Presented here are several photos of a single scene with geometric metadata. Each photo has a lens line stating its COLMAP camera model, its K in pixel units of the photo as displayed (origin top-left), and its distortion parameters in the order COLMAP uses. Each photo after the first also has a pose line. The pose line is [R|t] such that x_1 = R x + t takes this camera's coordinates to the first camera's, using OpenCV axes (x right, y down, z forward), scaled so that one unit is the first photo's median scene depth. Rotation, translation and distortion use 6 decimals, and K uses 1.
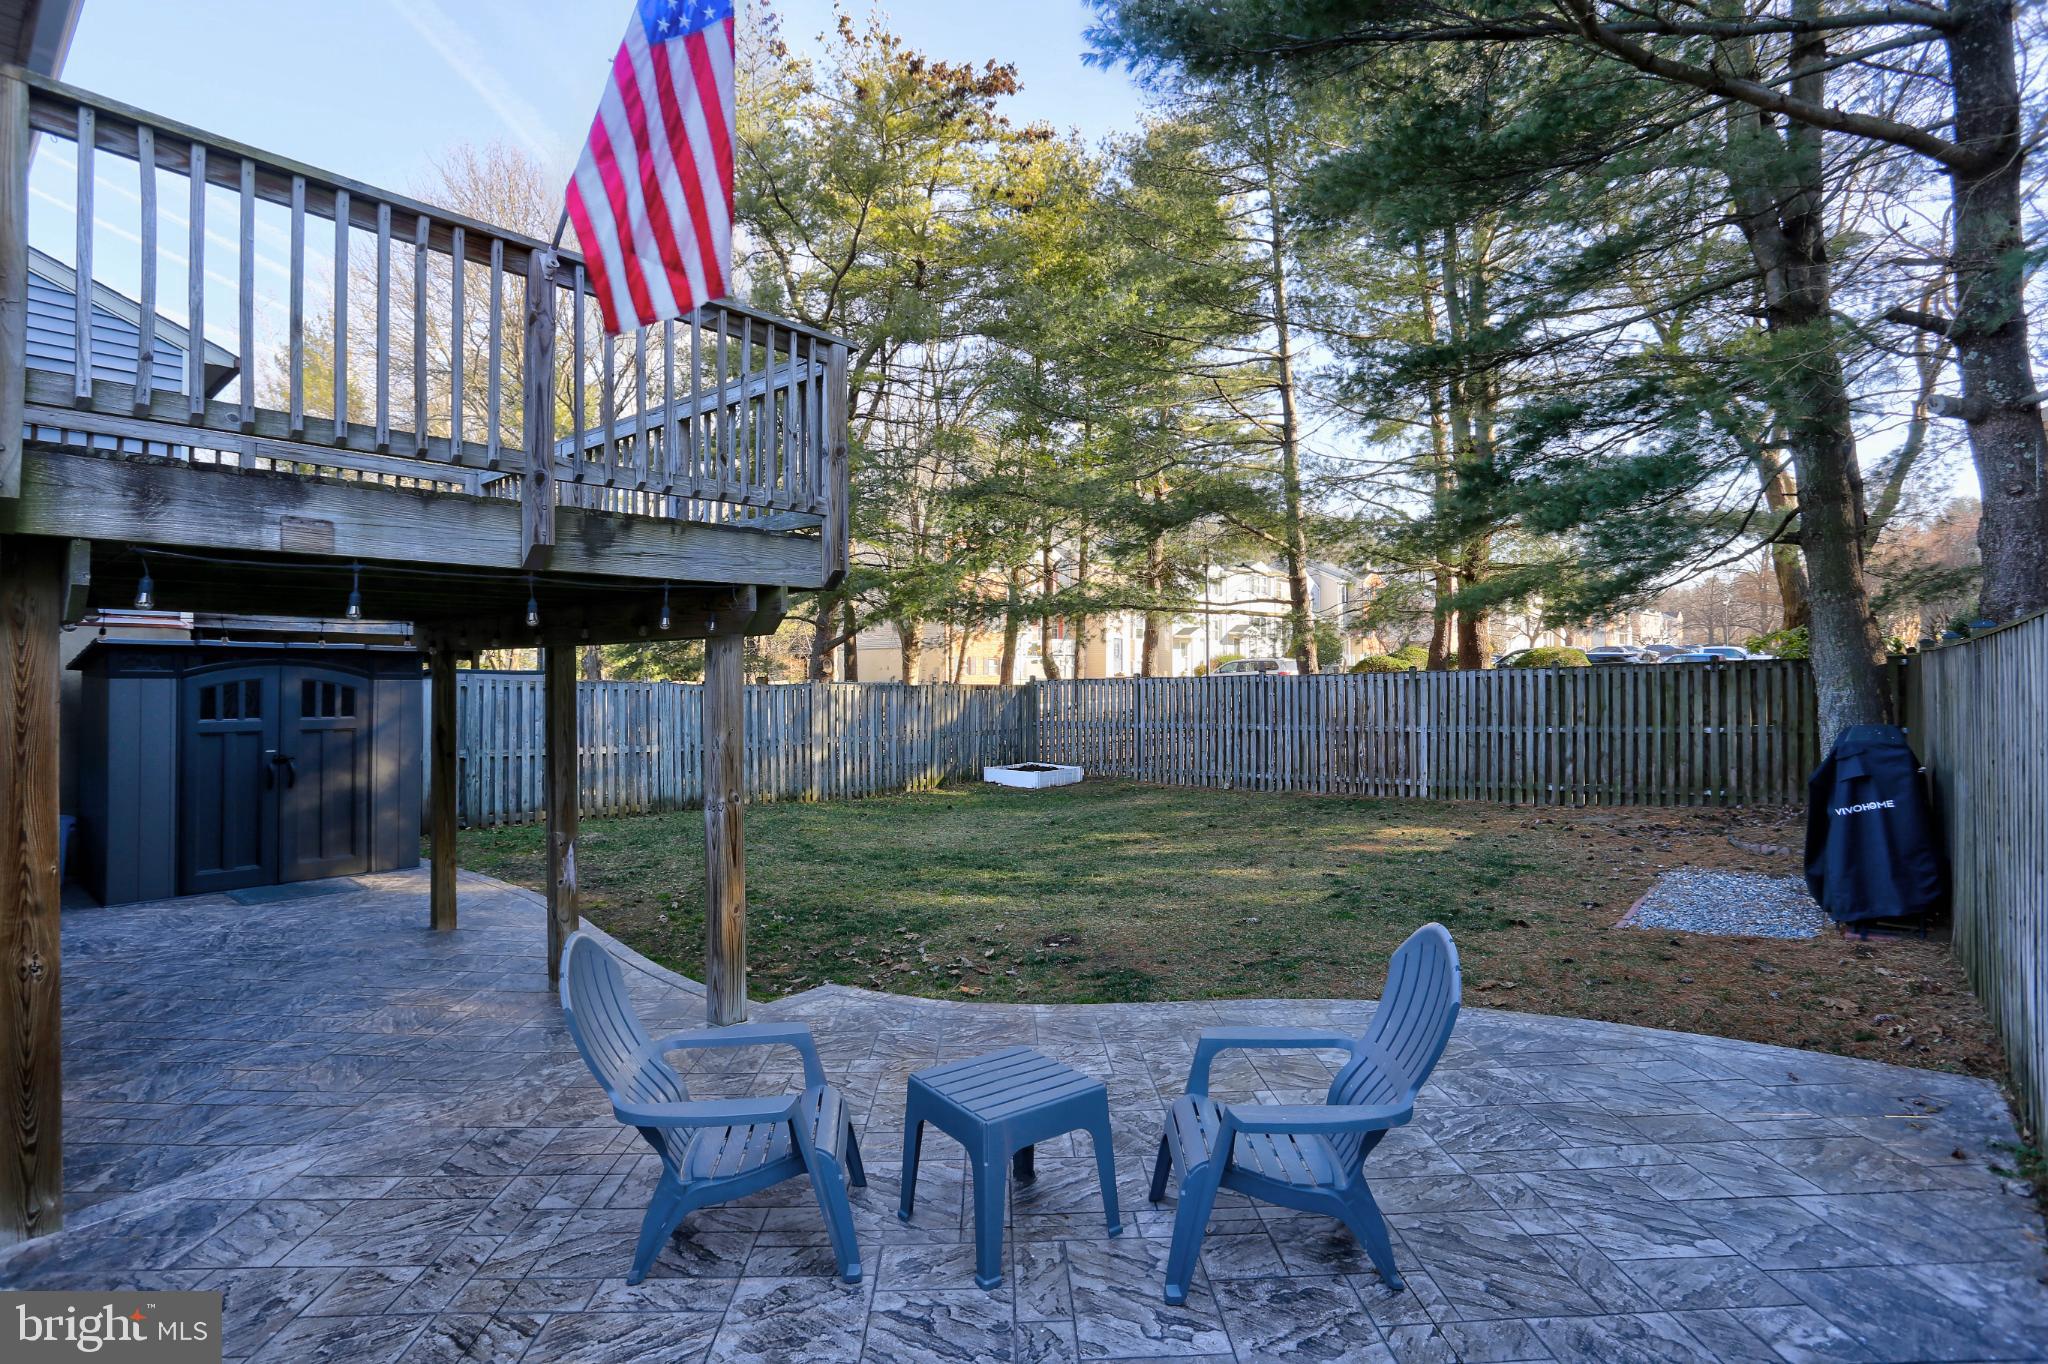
lens RADIAL K [[1022.7, 0, 1010.0], [0, 1022.7, 646.5], [0, 0, 1]] dist [-0.059791, 0.022604]
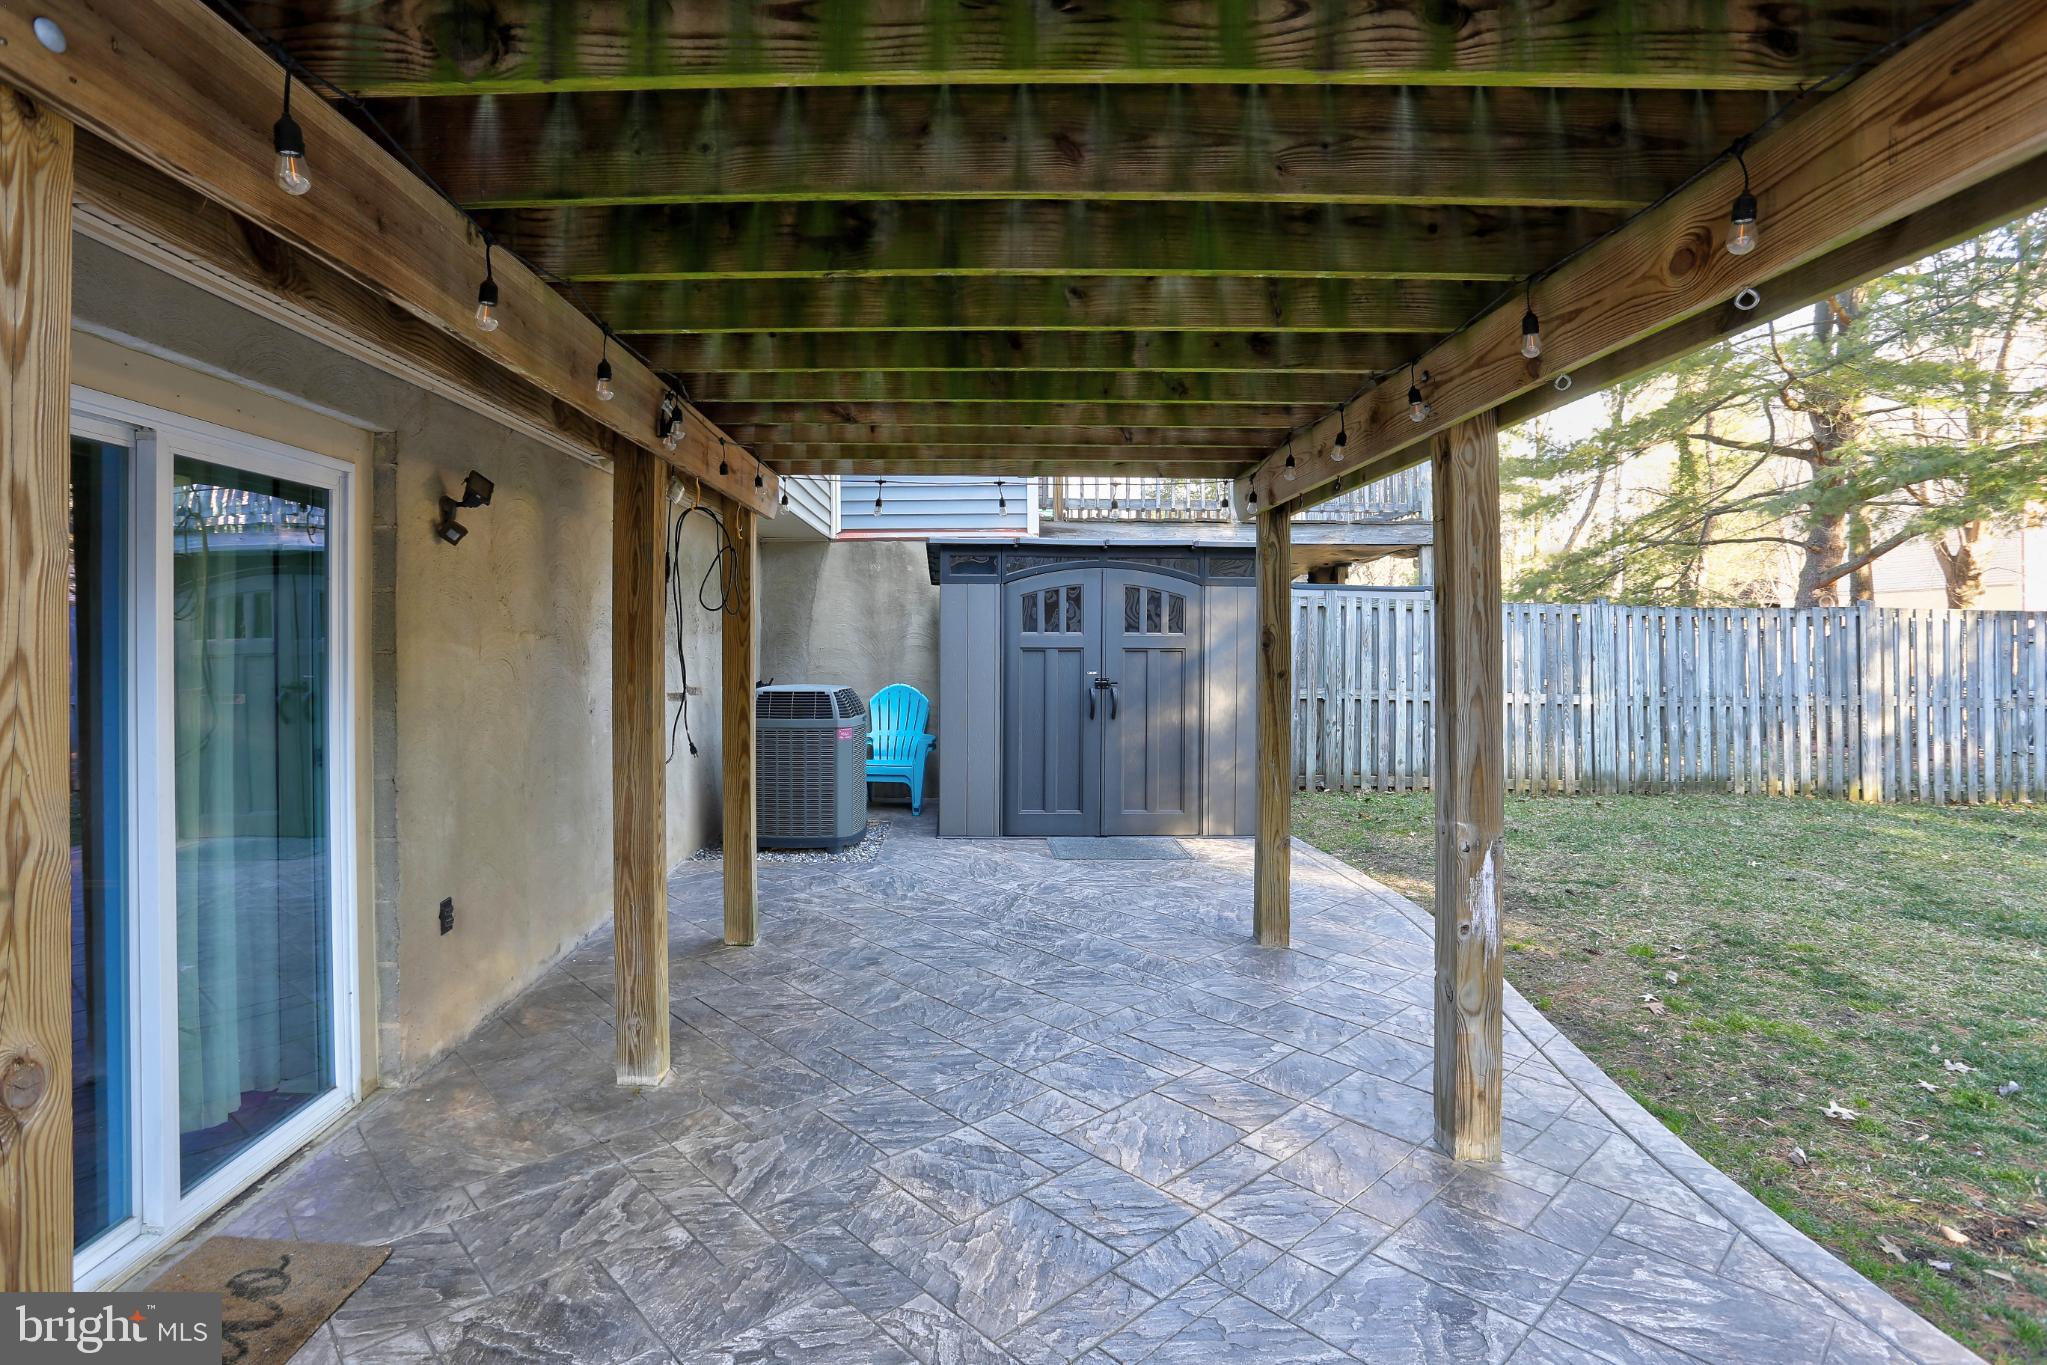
lens RADIAL K [[1030.2, 0, 998.9], [0, 1030.2, 641.9], [0, 0, 1]] dist [-0.058649, 0.026523]
pose [[0.678445, 0.002839, -0.734646, -0.131067], [0.016155, 0.999693, 0.018783, 0.047008], [0.734474, -0.024612, 0.678190, 0.279263]]
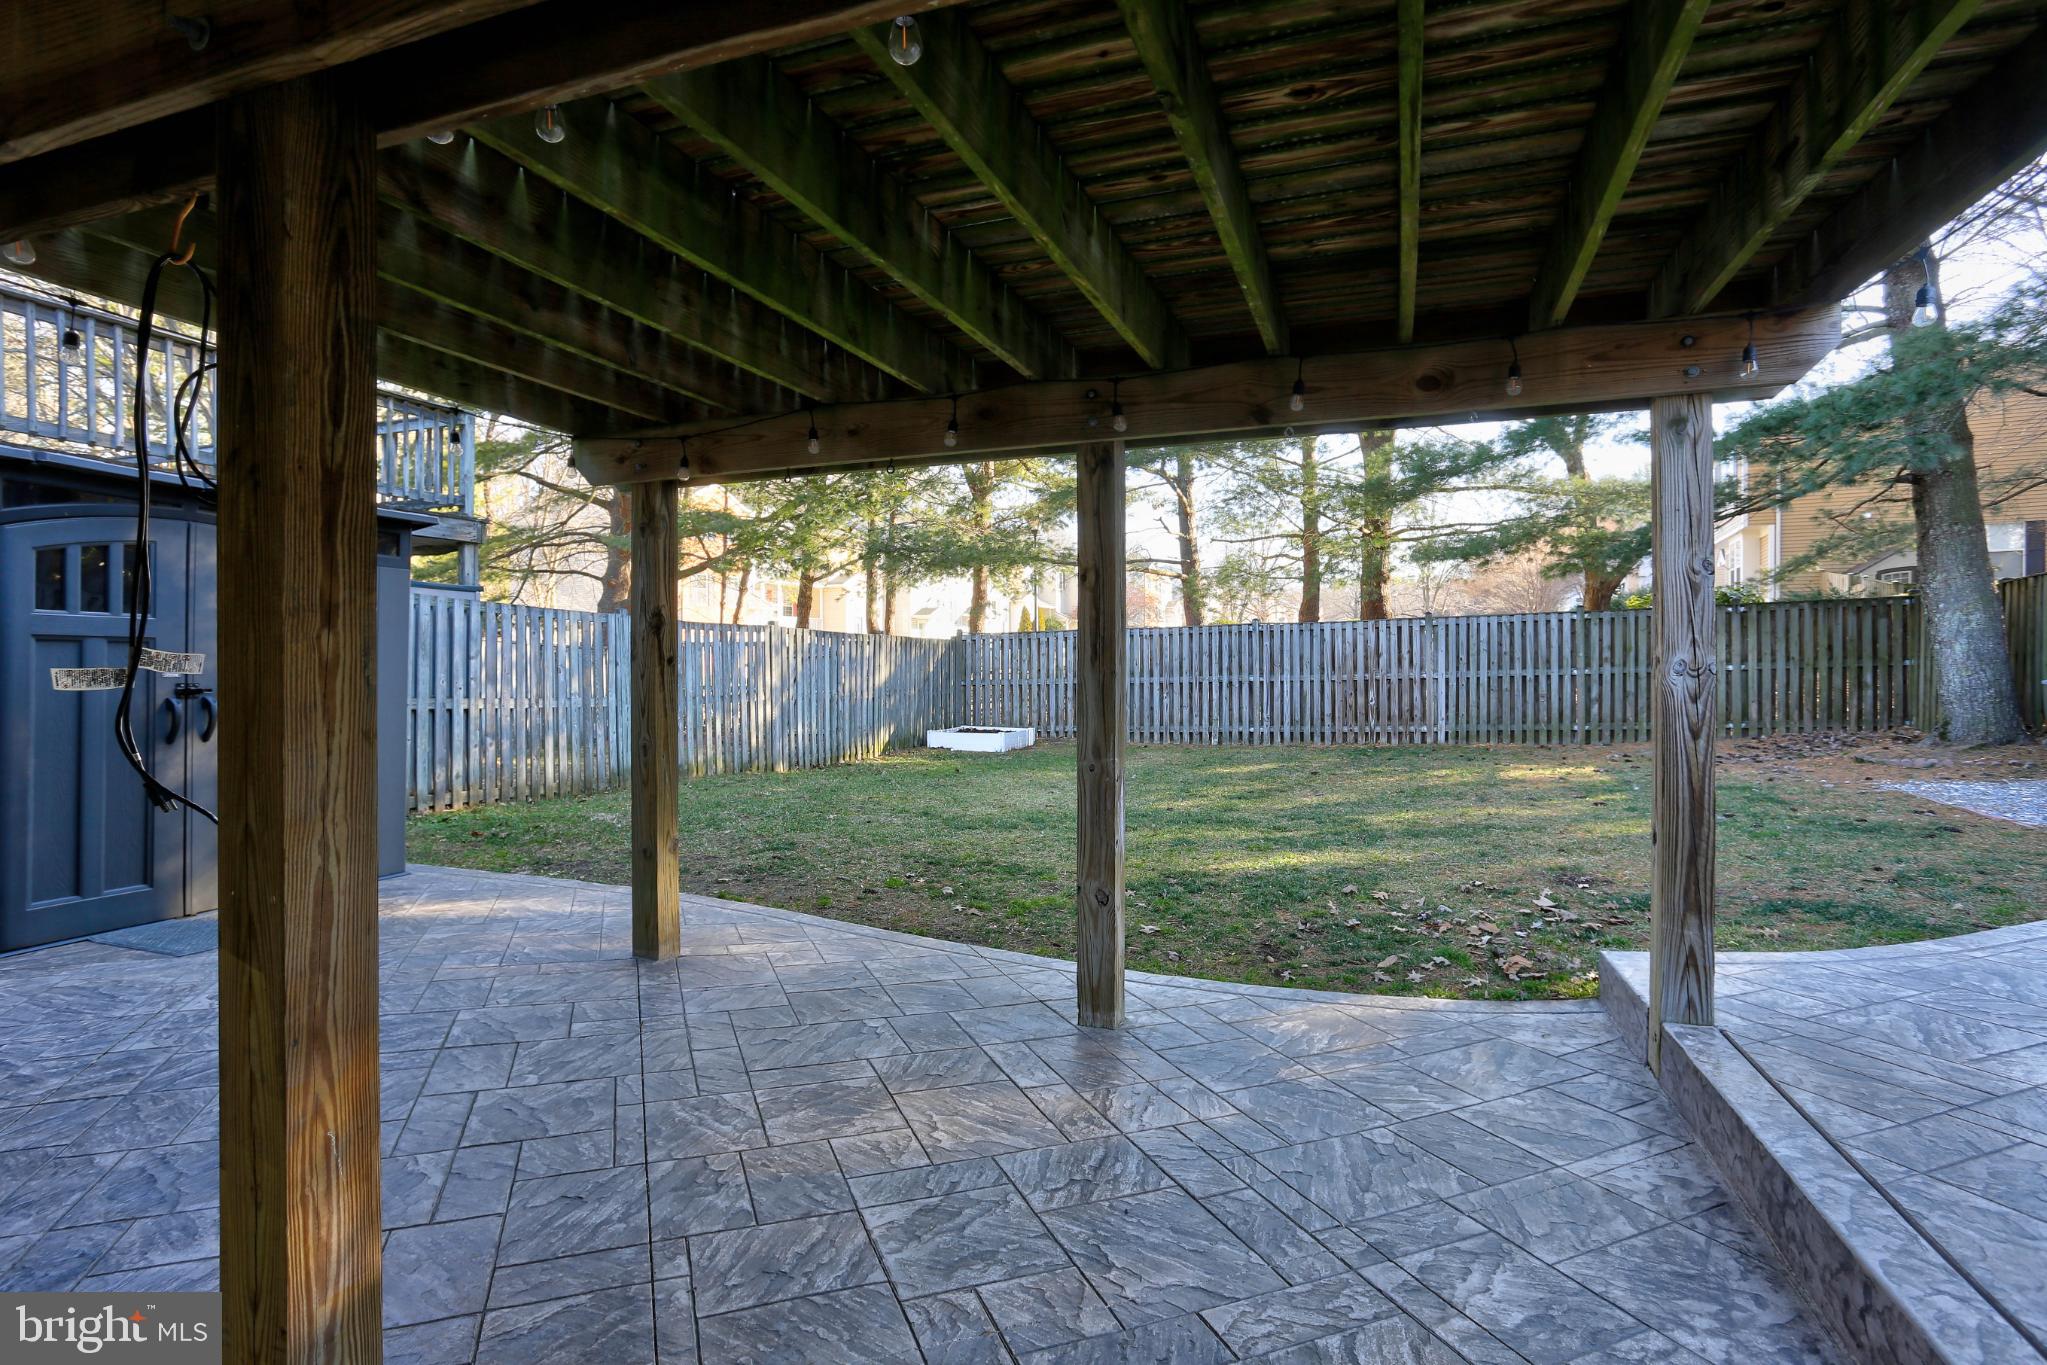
lens RADIAL K [[1003.6, 0, 970.2], [0, 1003.6, 670.9], [0, 0, 1]] dist [-0.031210, 0.000453]
pose [[0.939803, 0.001862, 0.341712, -0.386285], [-0.010218, 0.999691, 0.022654, 0.064482], [-0.341564, -0.024782, 0.939532, 0.255519]]
